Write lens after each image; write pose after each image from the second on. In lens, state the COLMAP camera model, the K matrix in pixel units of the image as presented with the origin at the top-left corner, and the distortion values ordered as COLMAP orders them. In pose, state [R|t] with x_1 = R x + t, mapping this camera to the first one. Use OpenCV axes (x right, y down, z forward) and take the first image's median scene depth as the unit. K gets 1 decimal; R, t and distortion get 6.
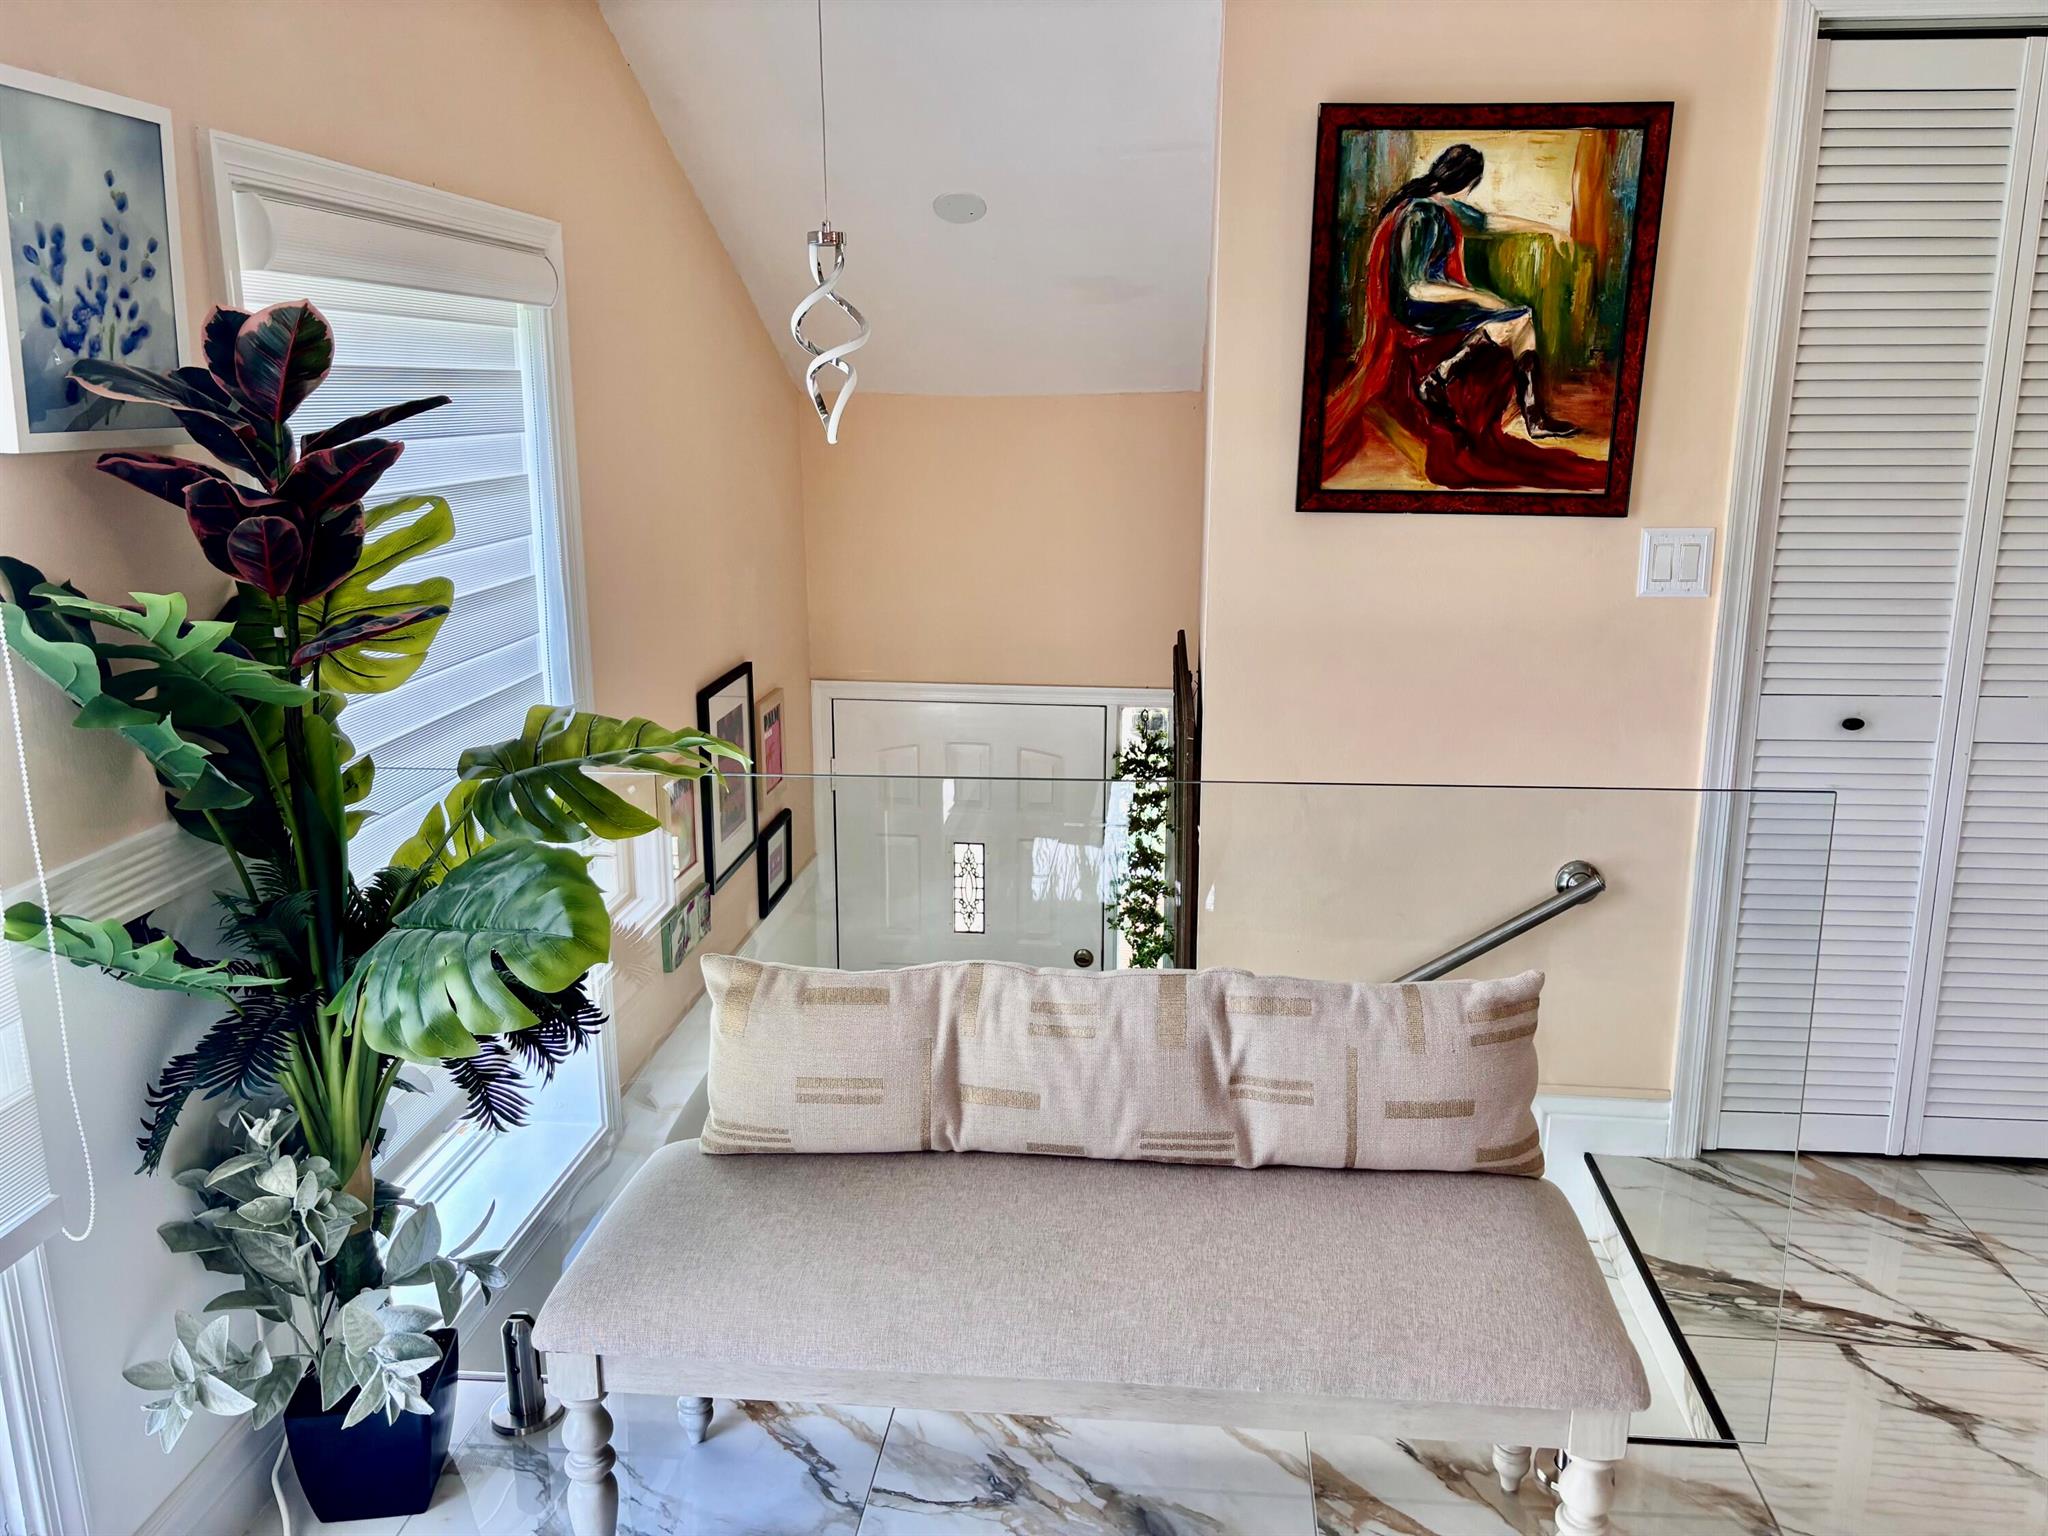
lens RADIAL K [[1548.1, 0, 1042.8], [0, 1548.1, 744.4], [0, 0, 1]] dist [0.052314, -0.056161]
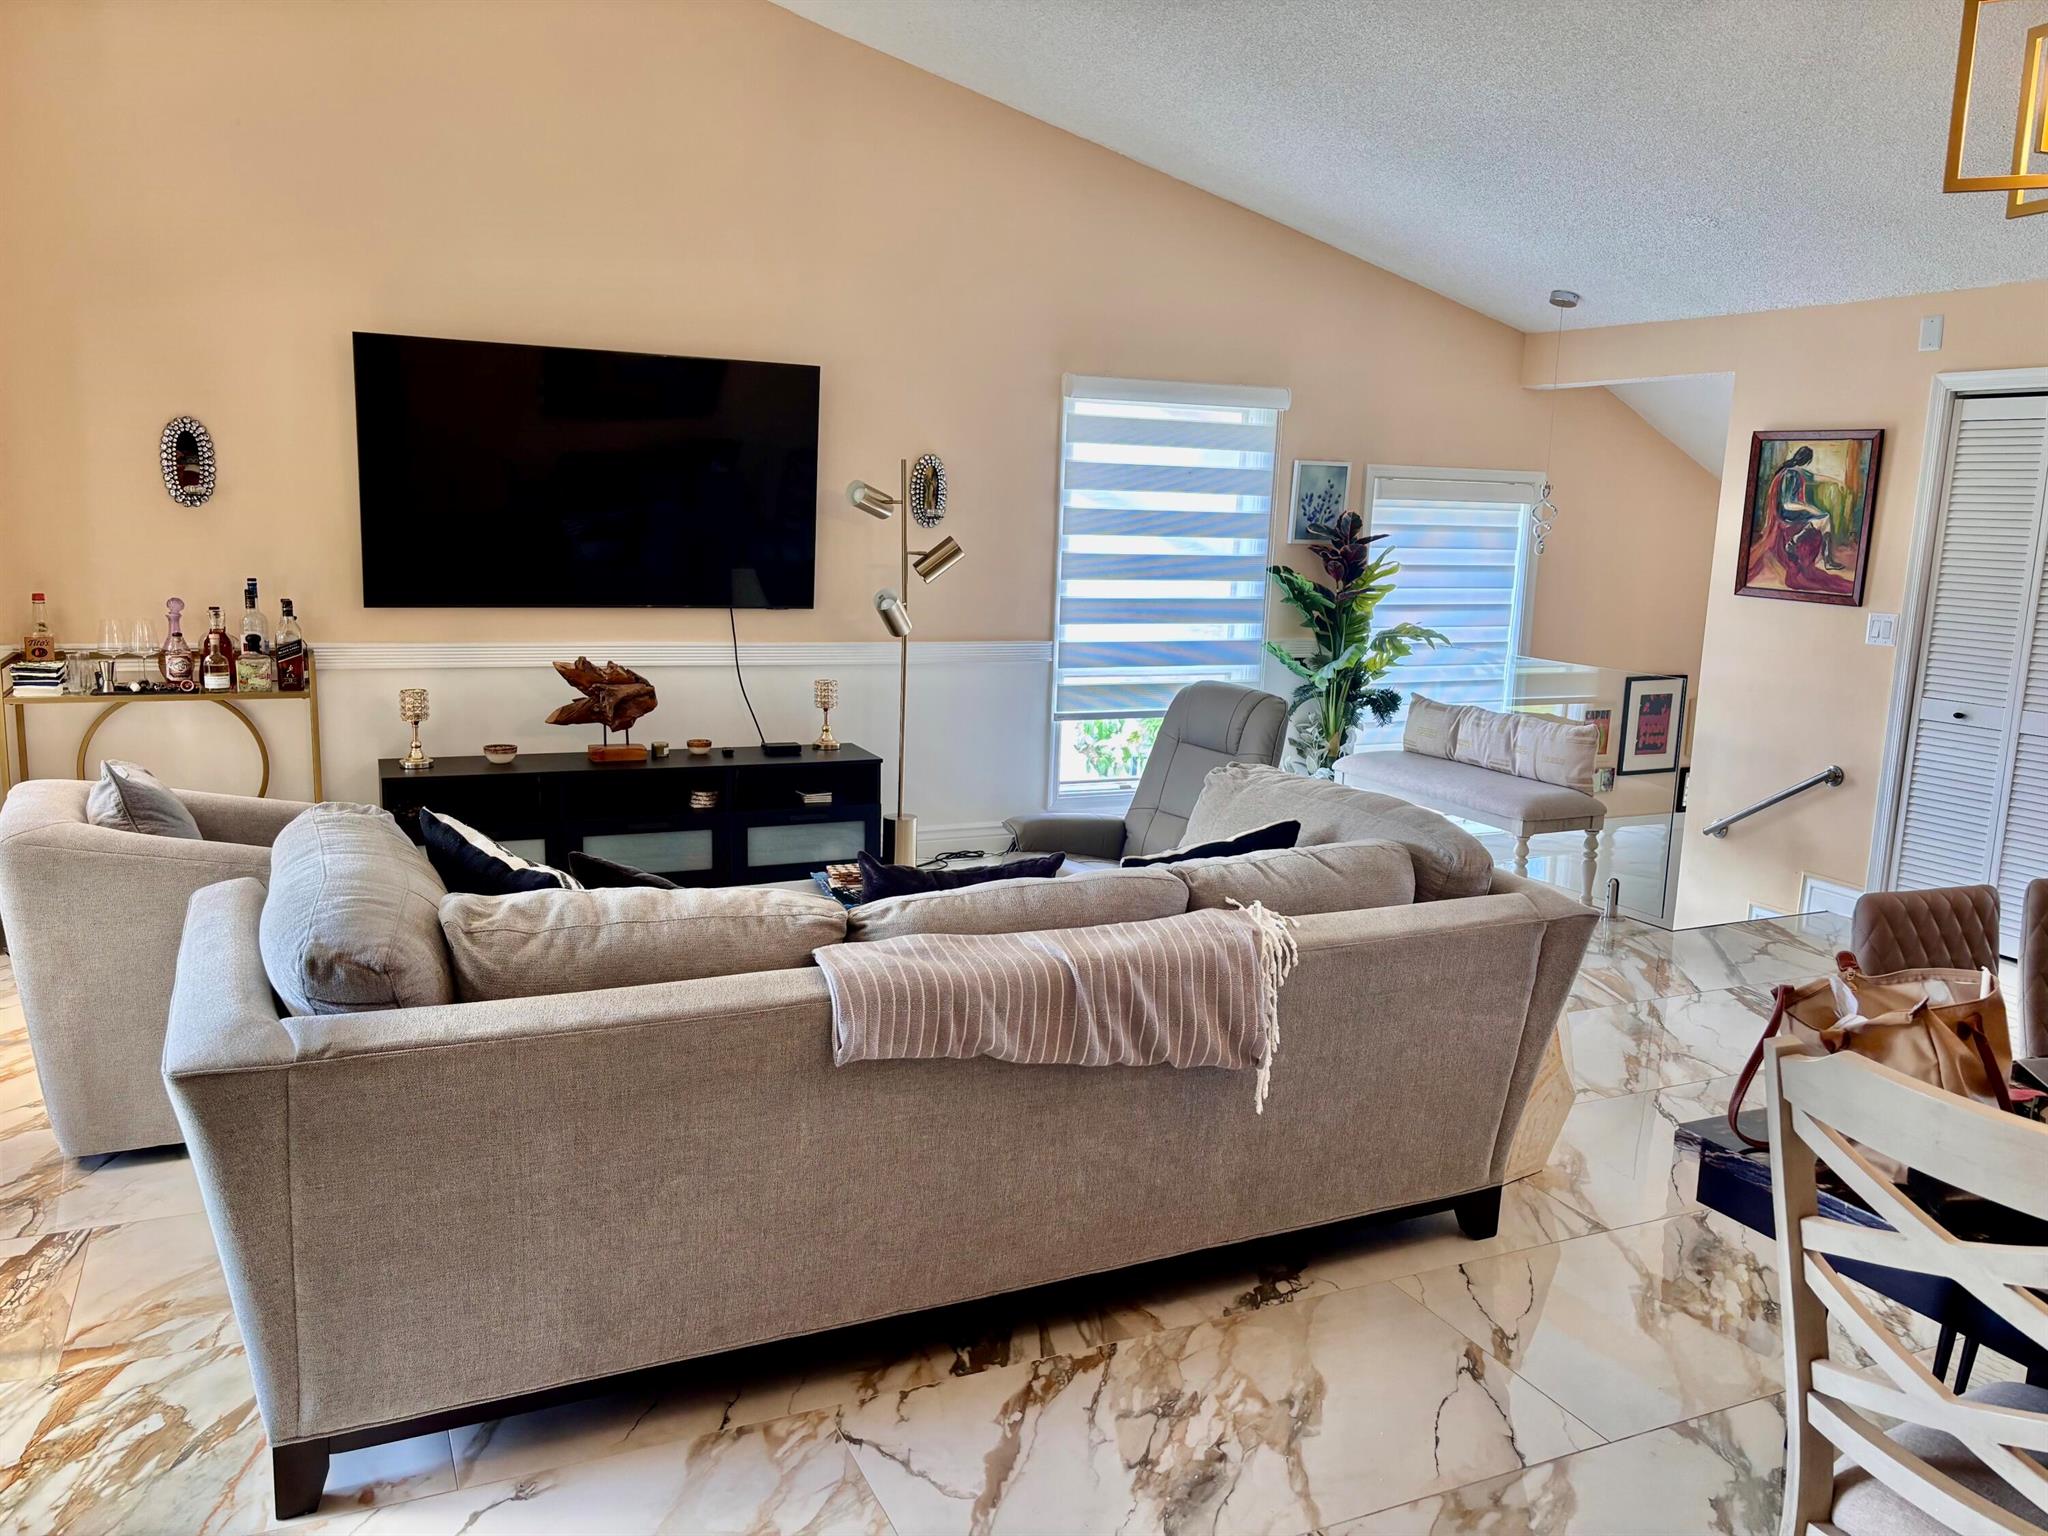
lens RADIAL K [[1548.1, 0, 1023.1], [0, 1548.1, 782.3], [0, 0, 1]] dist [0.052314, -0.056161]
pose [[0.503542, 0.168786, -0.847323, 1.741272], [-0.225772, 0.972360, 0.059523, 0.238610], [0.833950, 0.161330, 0.527731, -1.154408]]
